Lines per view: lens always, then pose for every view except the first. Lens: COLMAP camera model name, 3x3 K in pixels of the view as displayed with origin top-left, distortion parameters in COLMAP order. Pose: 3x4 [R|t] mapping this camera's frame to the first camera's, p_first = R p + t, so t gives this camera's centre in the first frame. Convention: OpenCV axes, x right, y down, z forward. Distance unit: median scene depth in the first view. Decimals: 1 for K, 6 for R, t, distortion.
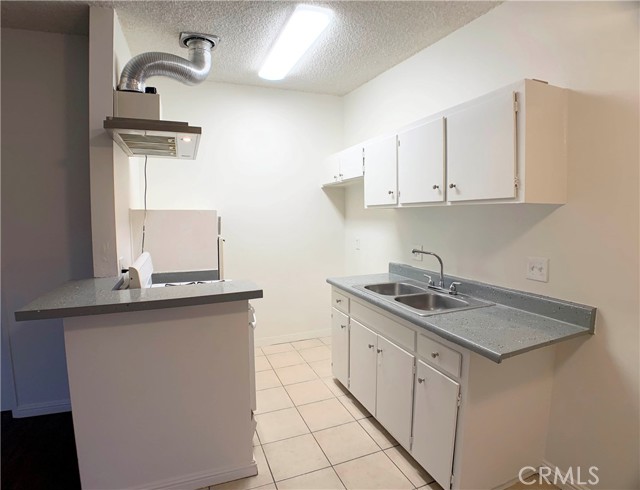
lens RADIAL K [[337.9, 0, 321.1], [0, 337.9, 241.1], [0, 0, 1]] dist [-0.073285, 0.002189]
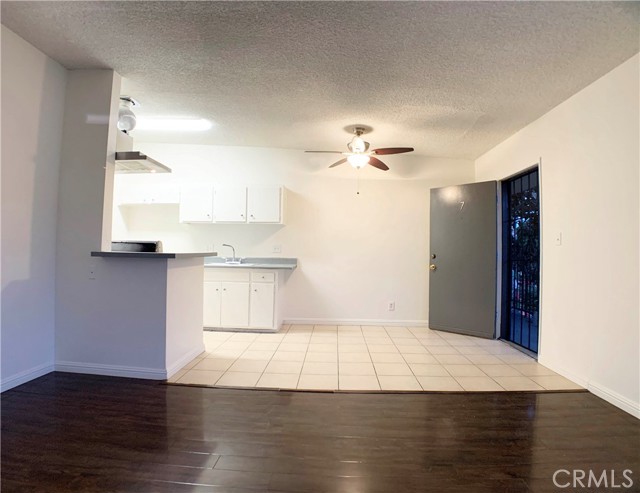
lens RADIAL K [[349.5, 0, 320.0], [0, 349.5, 246.5], [0, 0, 1]] dist [-0.037938, -0.000378]
pose [[0.412583, 0.031946, 0.910360, -1.690072], [0.050341, 0.997058, -0.057804, 0.230469], [-0.909528, 0.069678, 0.409761, -0.493849]]
